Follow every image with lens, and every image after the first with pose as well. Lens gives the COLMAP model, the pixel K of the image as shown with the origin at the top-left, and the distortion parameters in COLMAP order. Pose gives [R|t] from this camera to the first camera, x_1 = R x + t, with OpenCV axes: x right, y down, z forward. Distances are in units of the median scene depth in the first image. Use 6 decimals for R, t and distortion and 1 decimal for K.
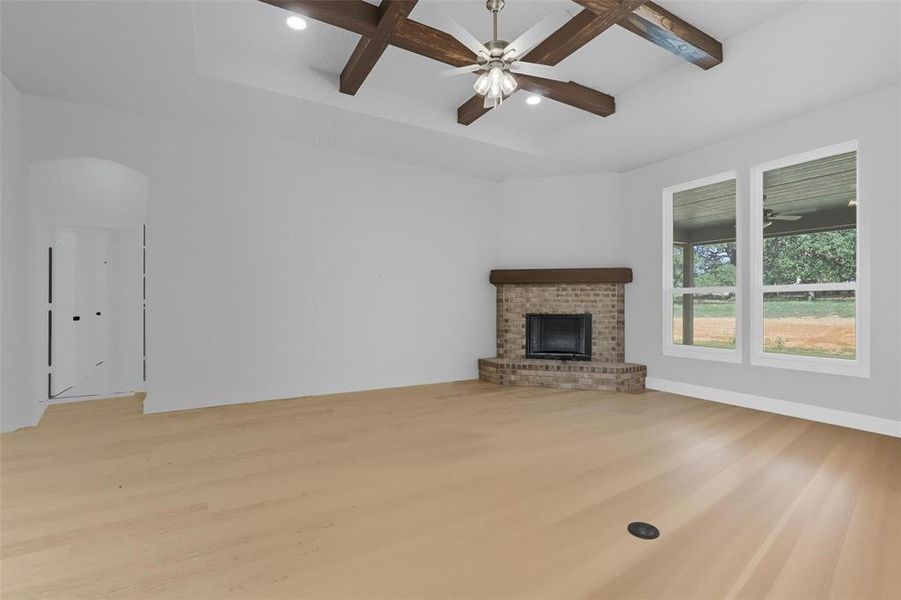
lens RADIAL K [[410.5, 0, 429.7], [0, 410.5, 297.2], [0, 0, 1]] dist [-0.008758, 0.000749]
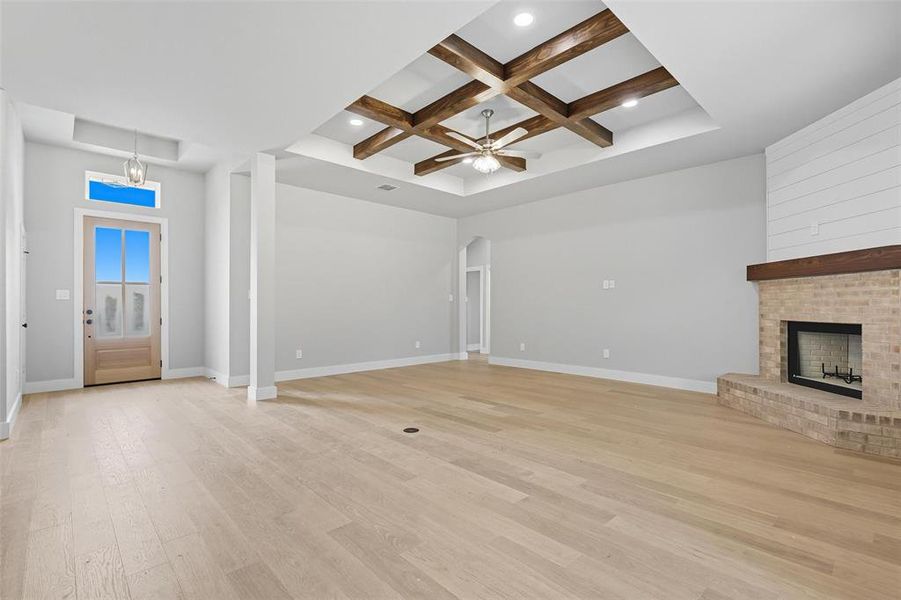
lens RADIAL K [[410.5, 0, 457.7], [0, 410.5, 304.8], [0, 0, 1]] dist [-0.008758, 0.000749]
pose [[0.259572, -0.009603, -0.965676, 0.796407], [0.016866, 0.999843, -0.005409, 0.004960], [0.965577, -0.014883, 0.259693, 0.243927]]
